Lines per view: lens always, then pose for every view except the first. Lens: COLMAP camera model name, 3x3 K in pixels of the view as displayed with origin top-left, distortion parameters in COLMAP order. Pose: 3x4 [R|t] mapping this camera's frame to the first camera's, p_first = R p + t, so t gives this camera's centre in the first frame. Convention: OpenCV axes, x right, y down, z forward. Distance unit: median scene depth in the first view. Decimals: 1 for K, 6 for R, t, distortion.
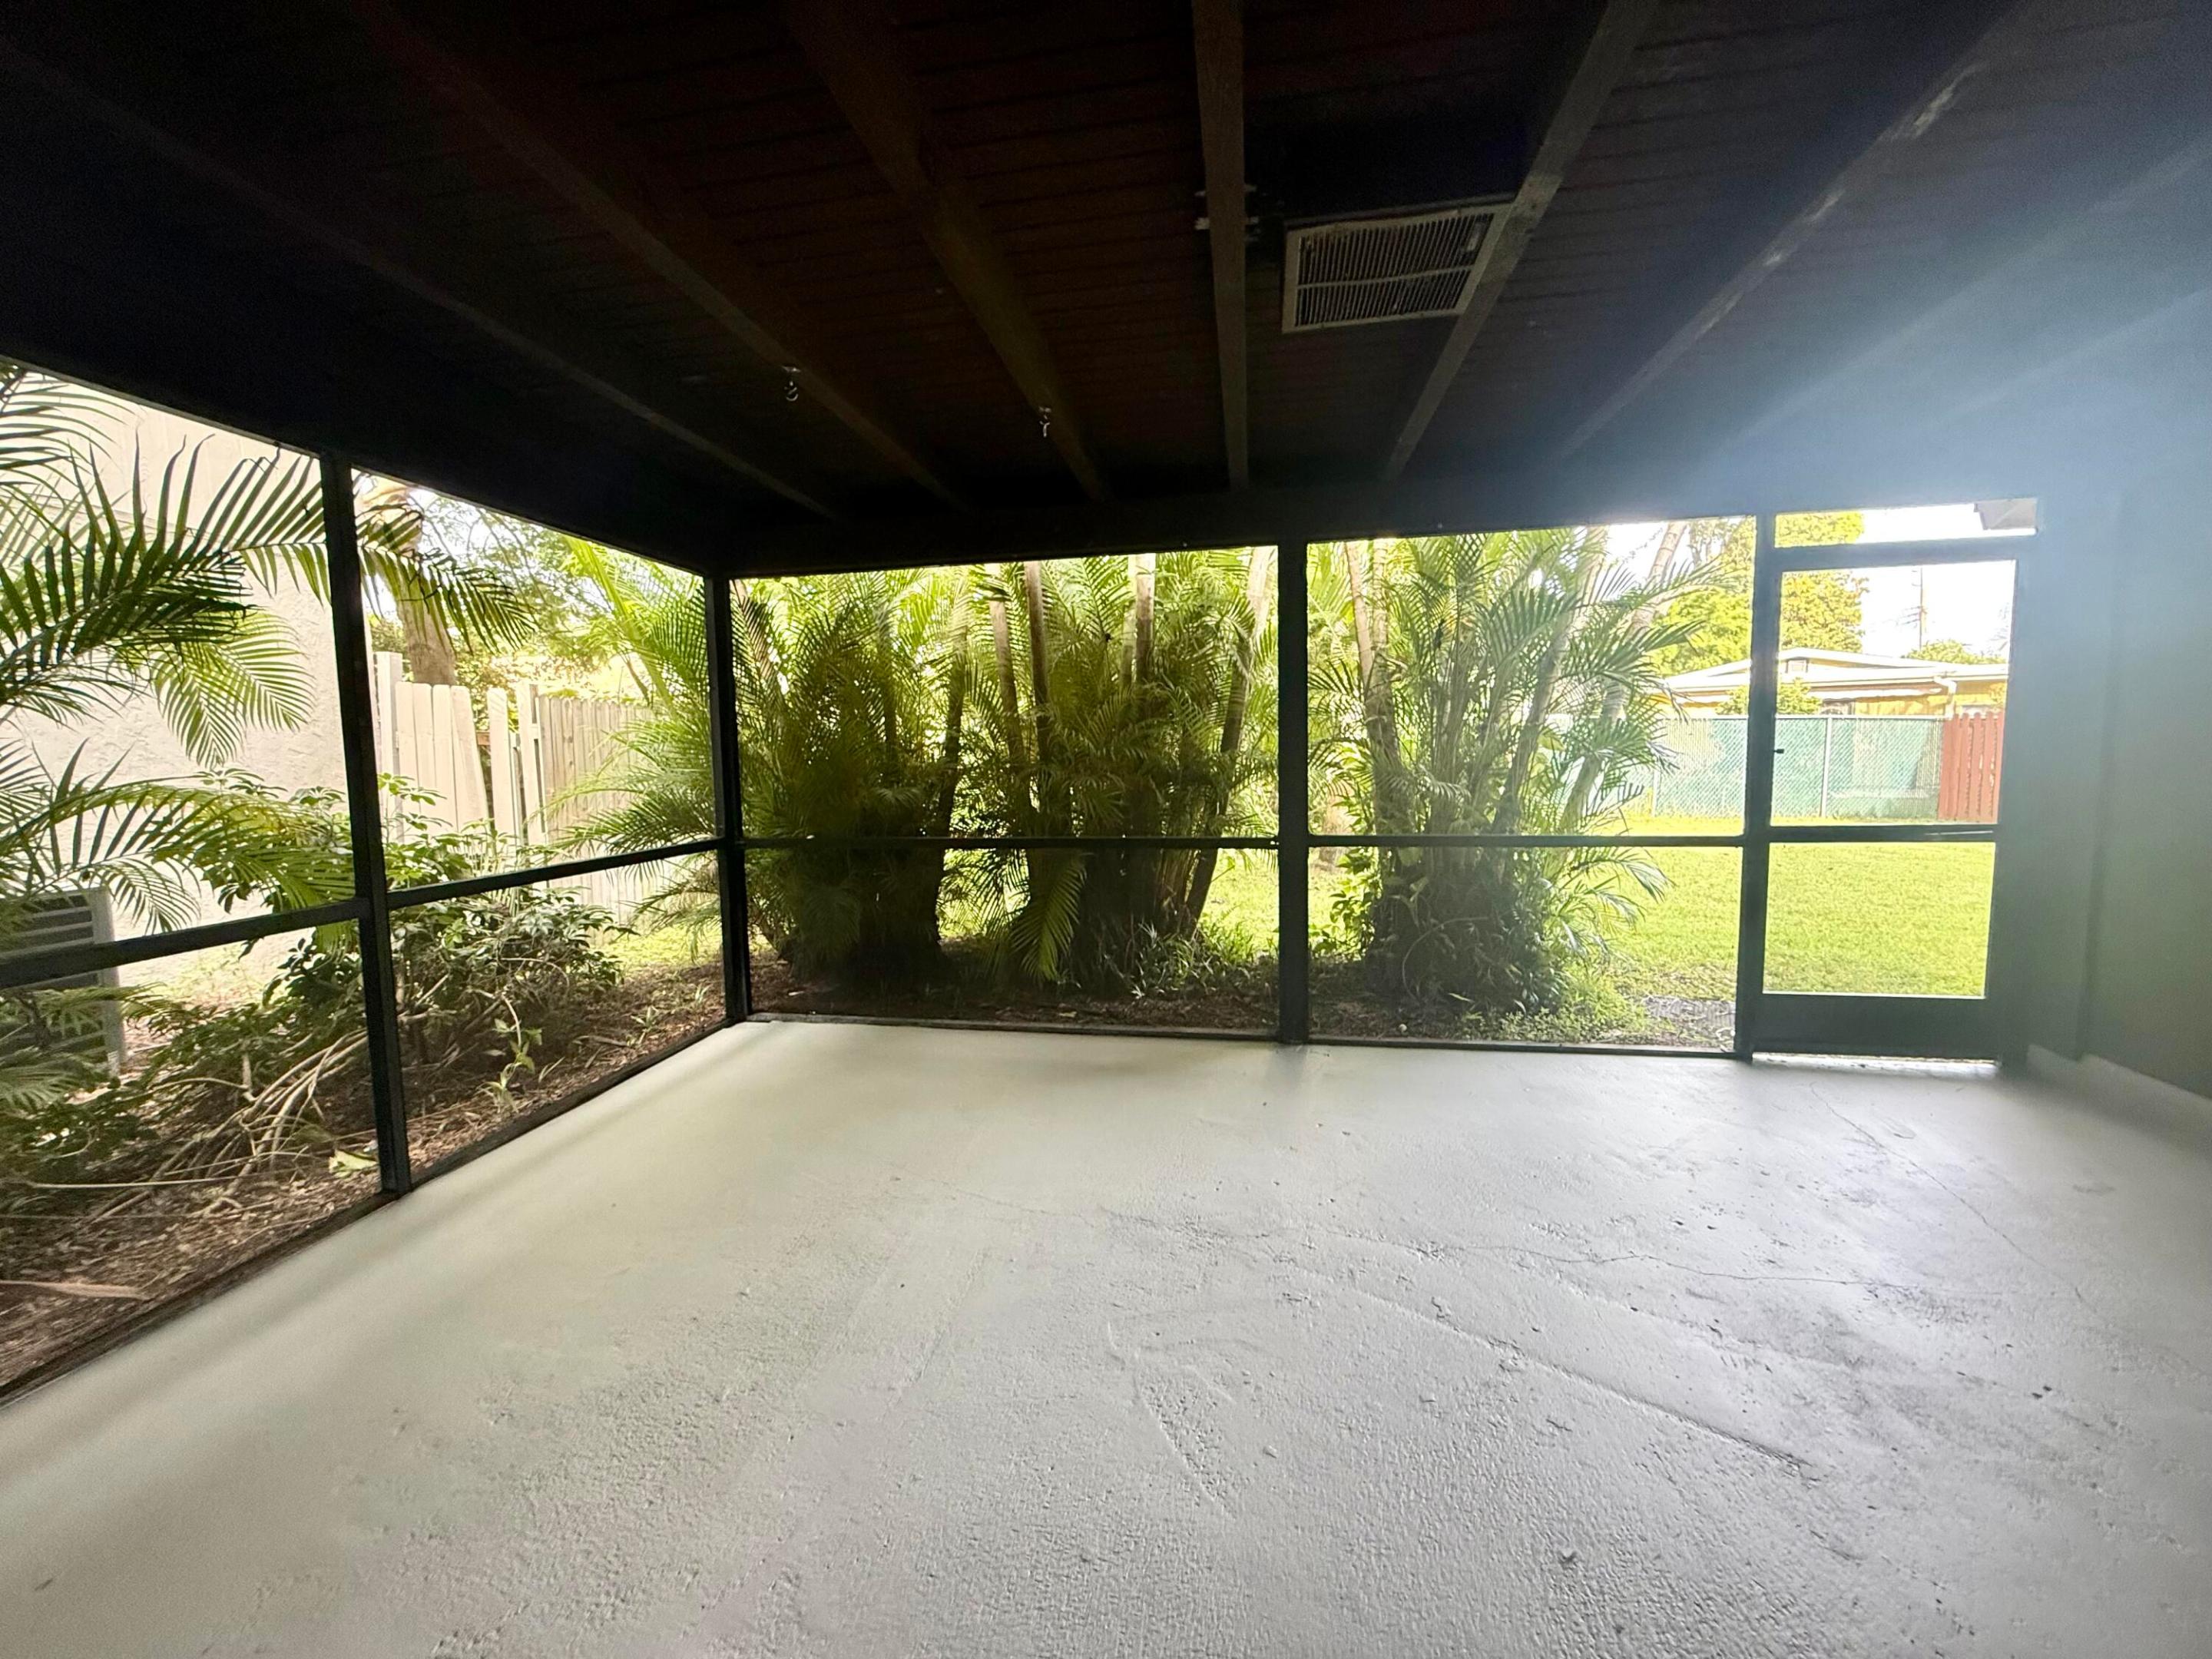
lens RADIAL K [[882.0, 0, 1099.8], [0, 882.0, 825.3], [0, 0, 1]] dist [-0.001335, 0.000444]
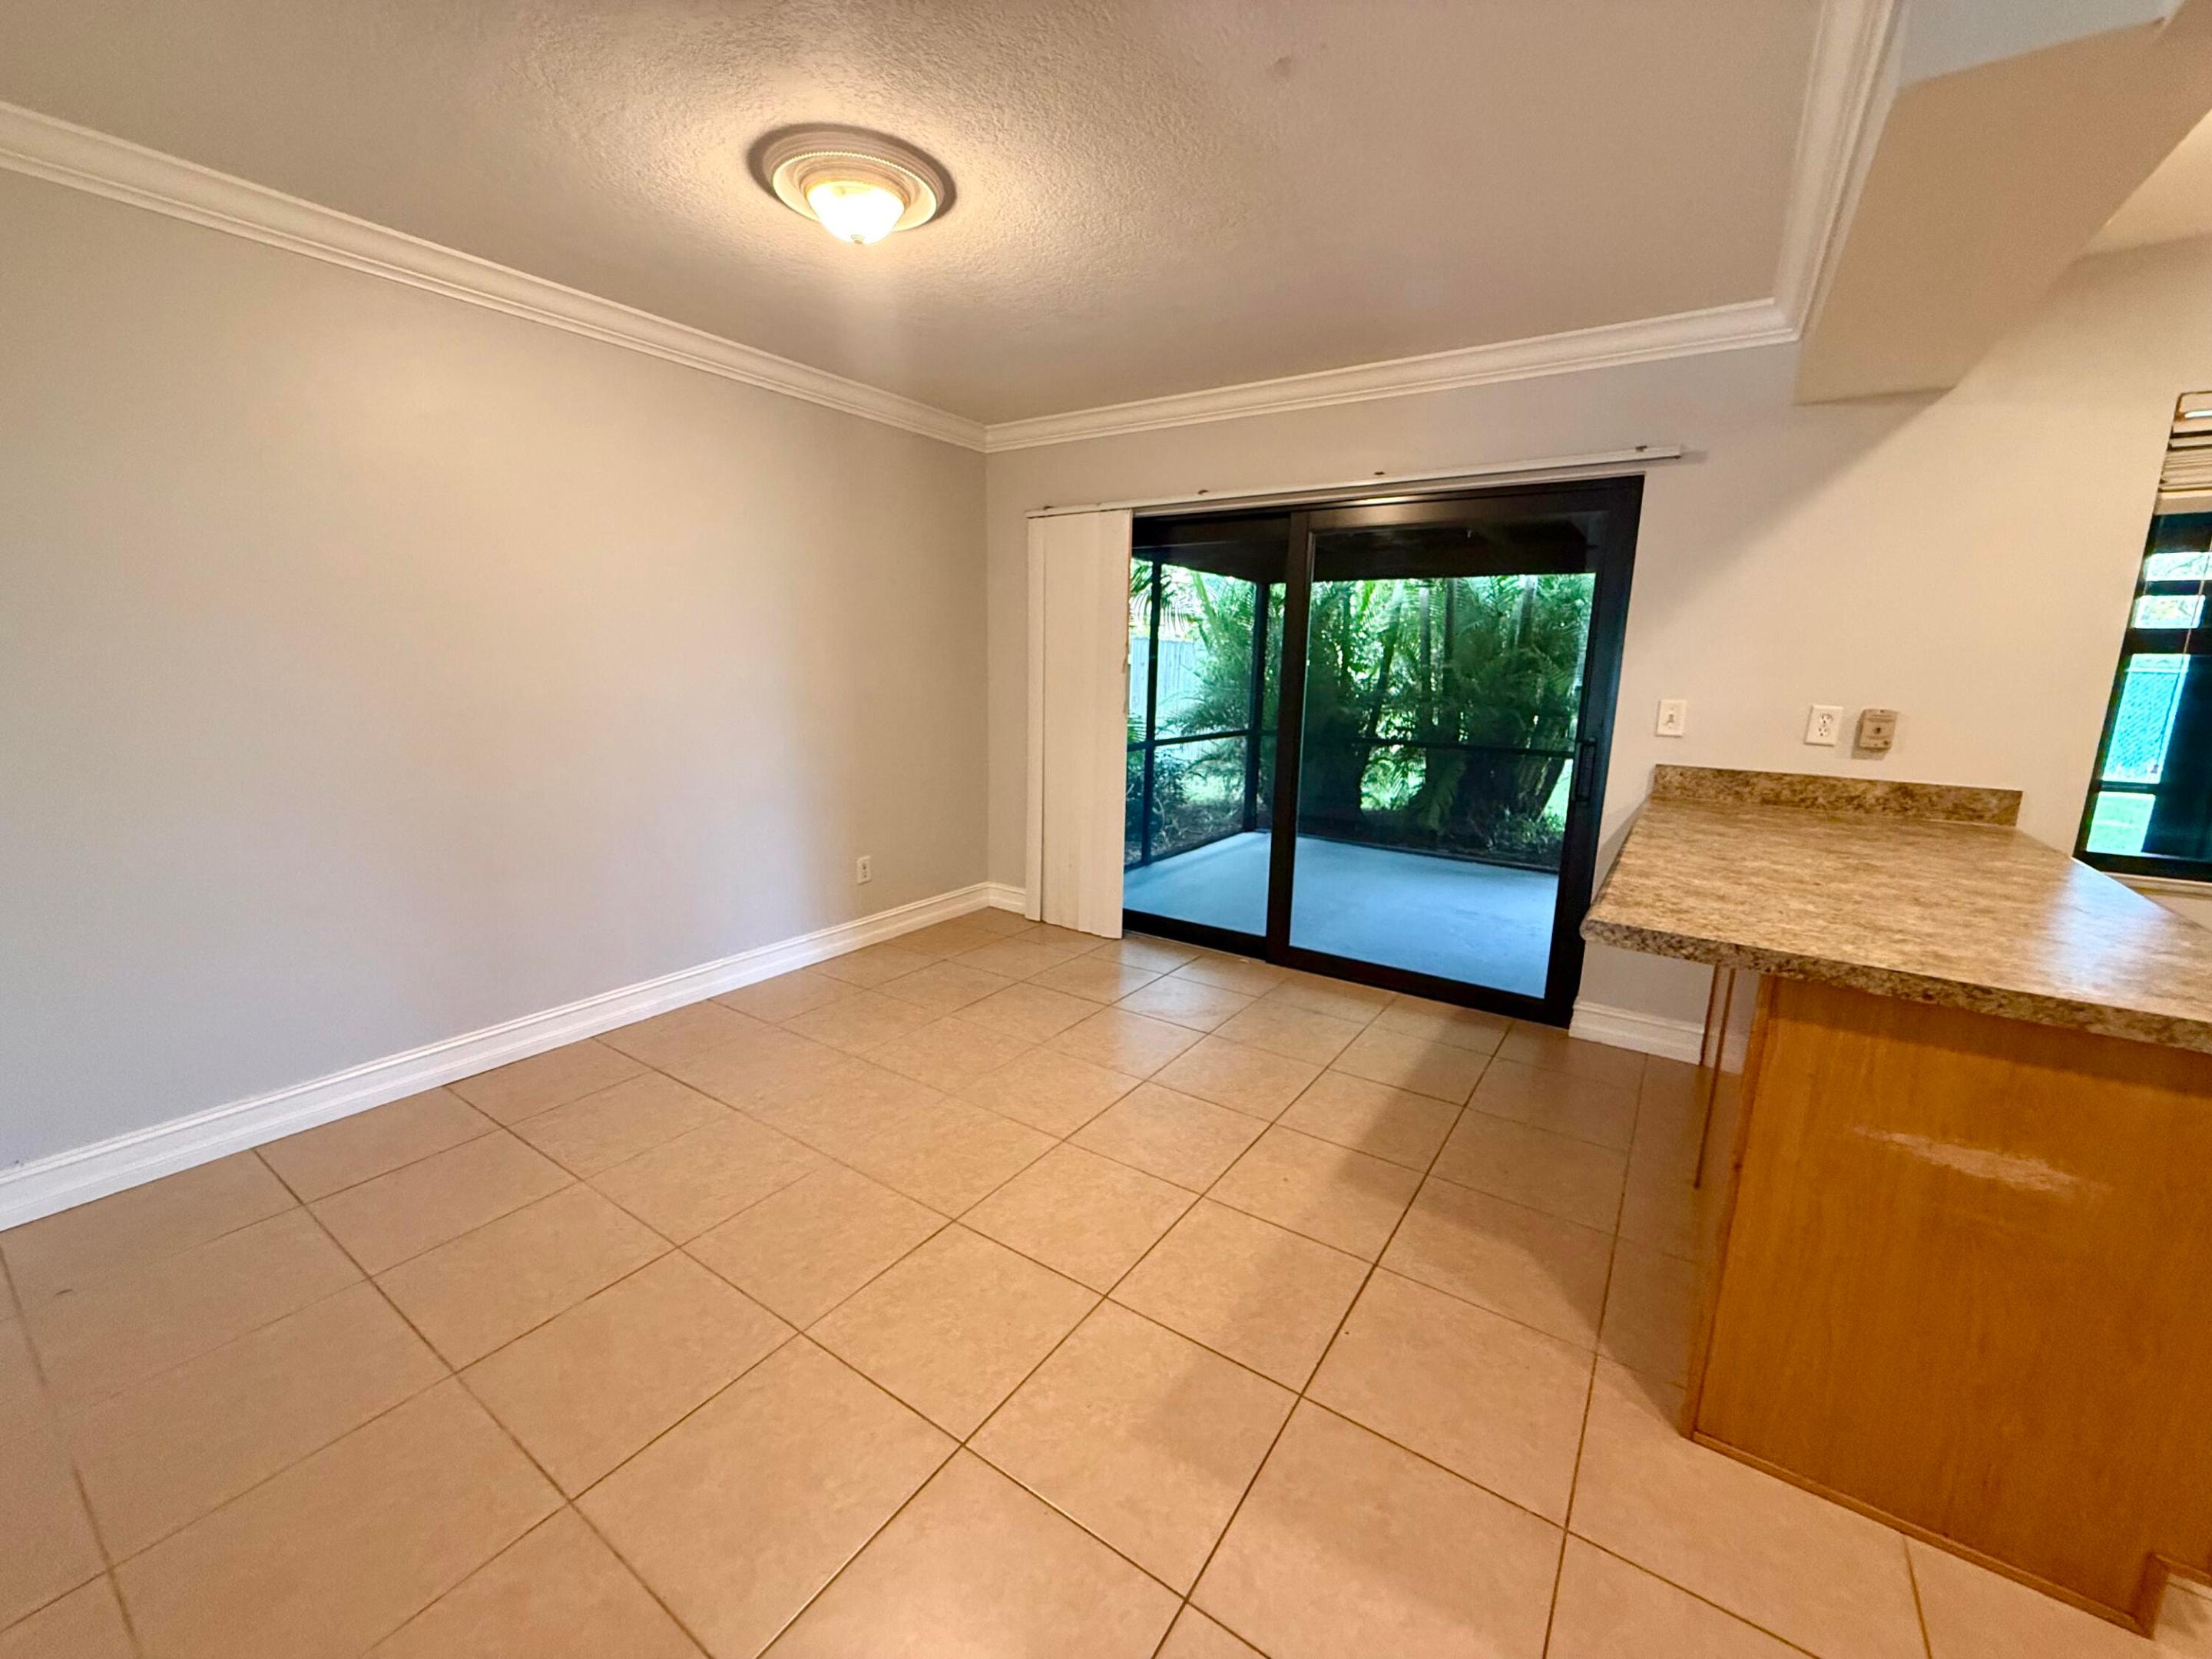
lens RADIAL K [[882.0, 0, 1099.8], [0, 882.0, 825.3], [0, 0, 1]] dist [-0.001335, 0.000444]
pose [[0.910207, 0.114642, -0.397970, 0.027754], [-0.075566, 0.990765, 0.112577, 0.026001], [0.407201, -0.072396, 0.910465, -0.691638]]
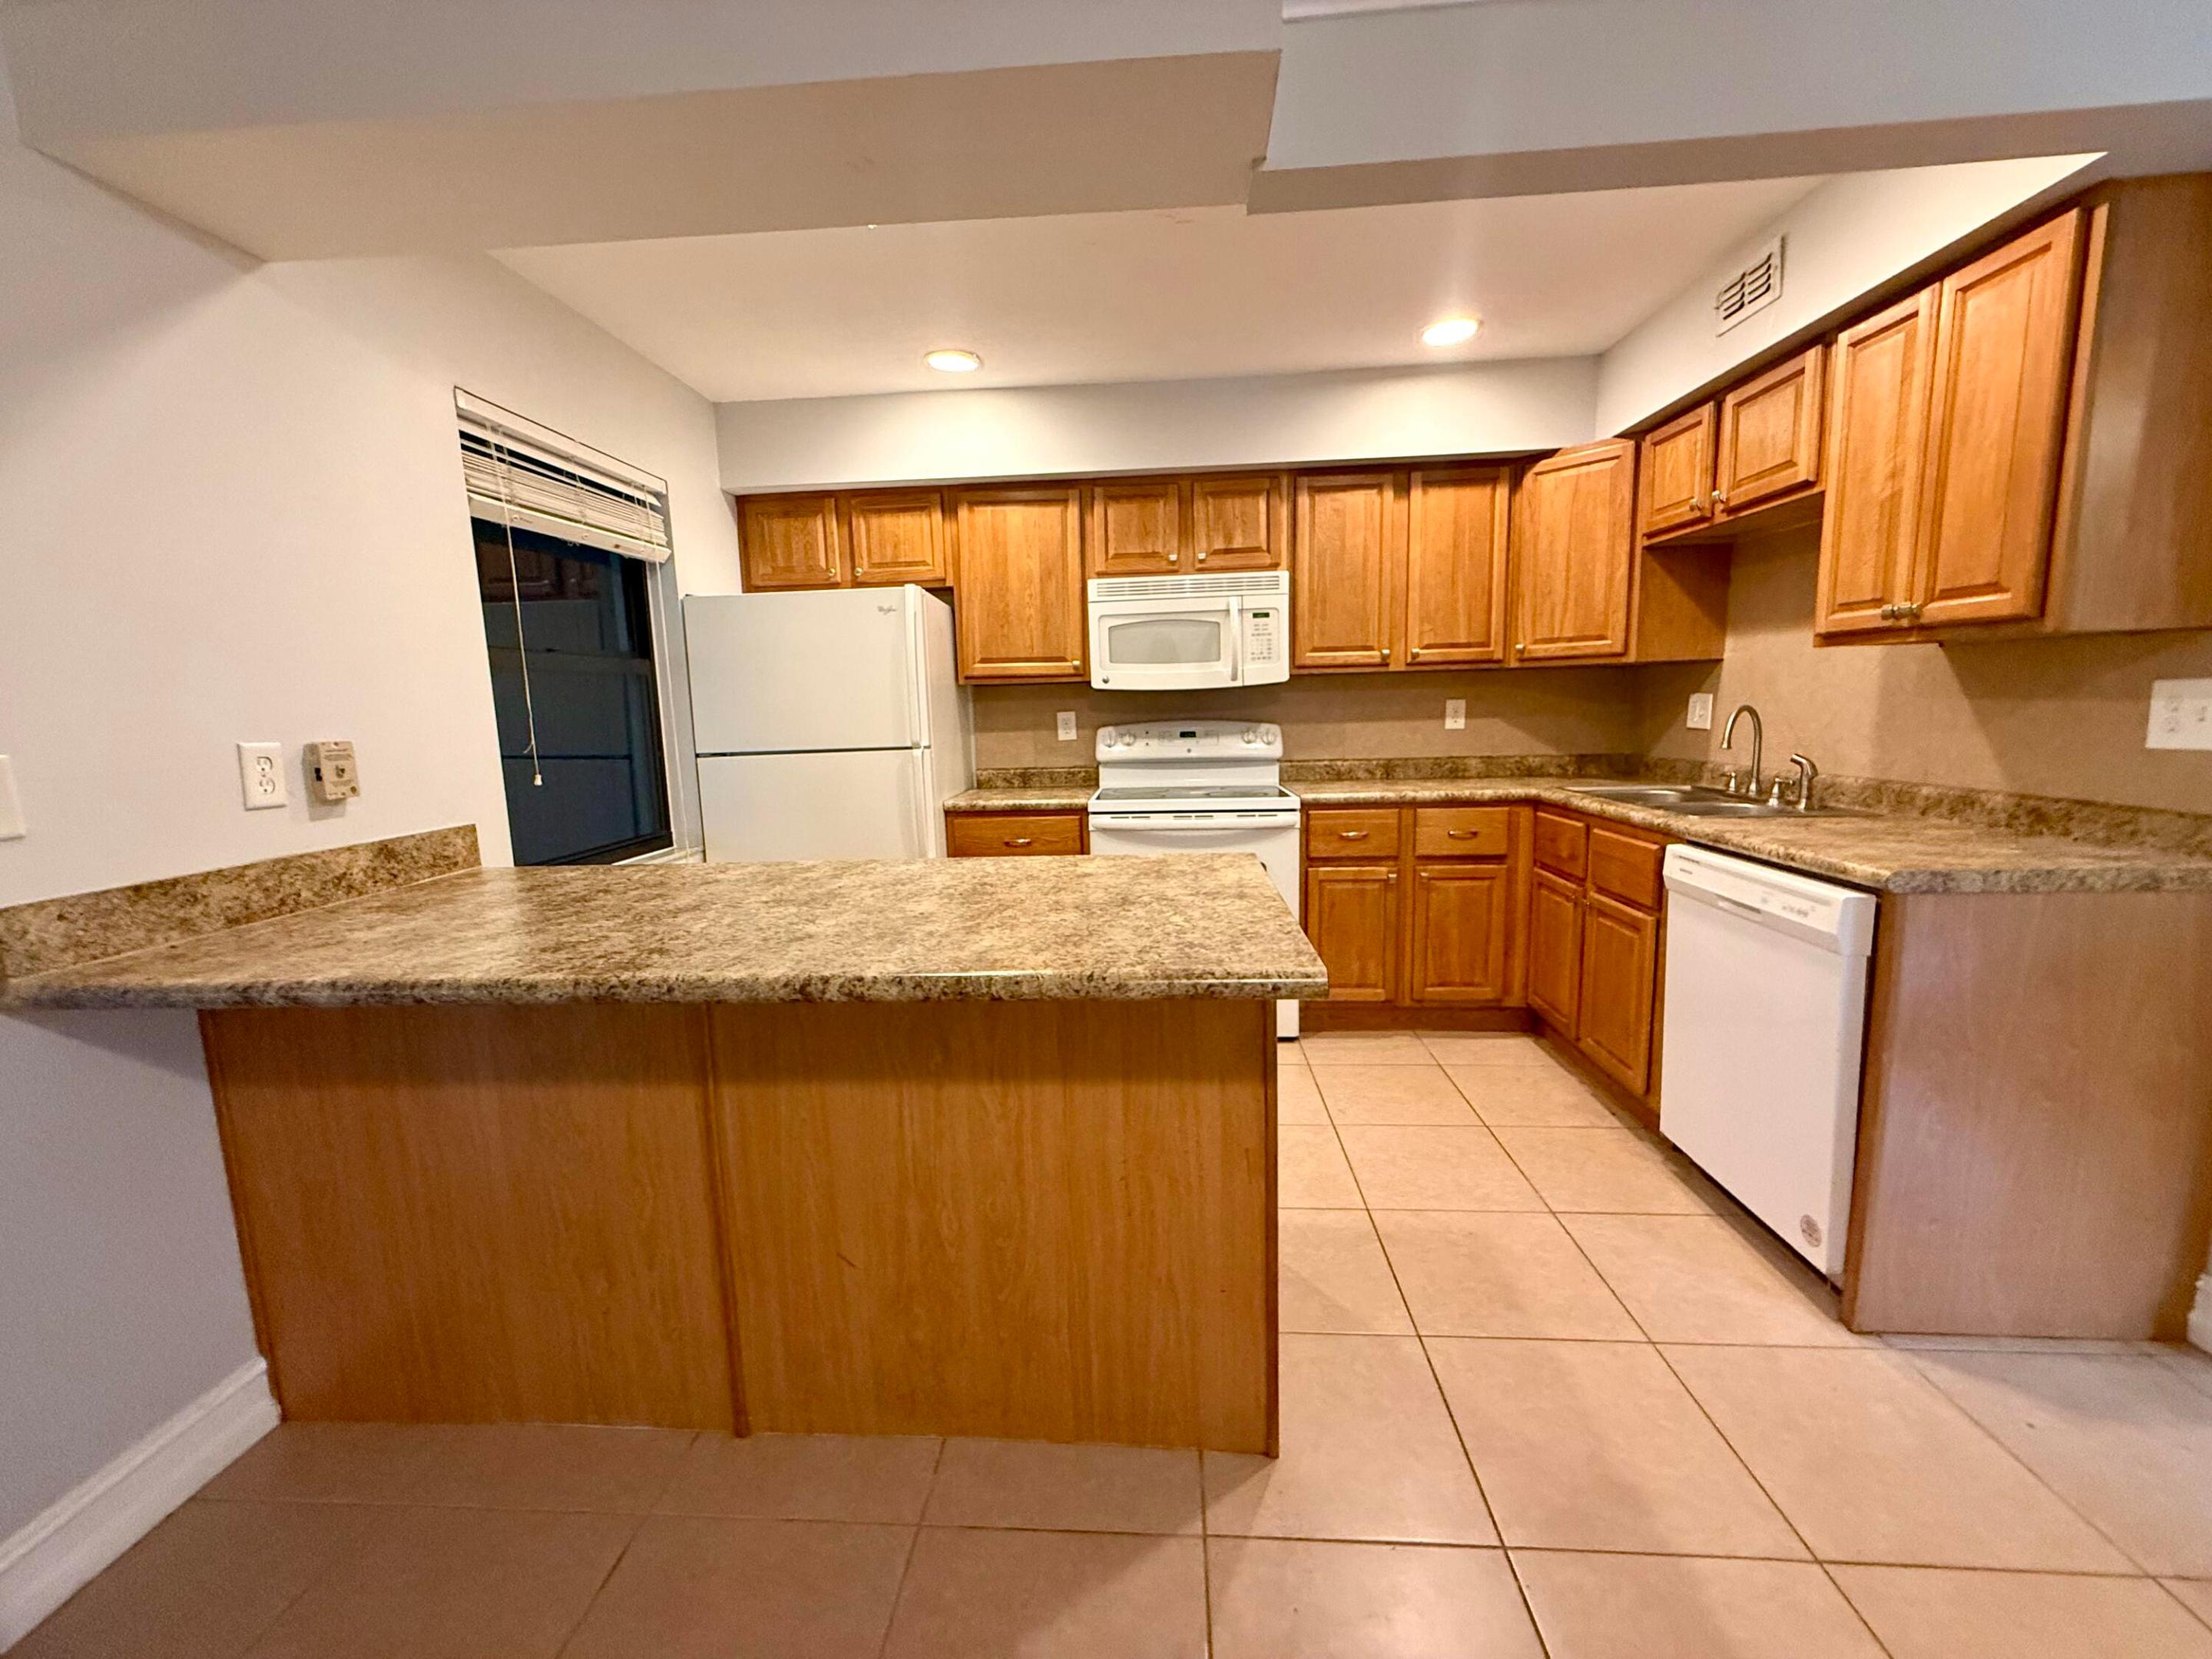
lens RADIAL K [[882.0, 0, 1099.8], [0, 882.0, 825.3], [0, 0, 1]] dist [-0.001335, 0.000444]
pose [[-0.104314, -0.116502, 0.987697, -0.144493], [0.127159, 0.983402, 0.129425, 0.007675], [-0.986382, 0.139096, -0.087769, -0.280734]]
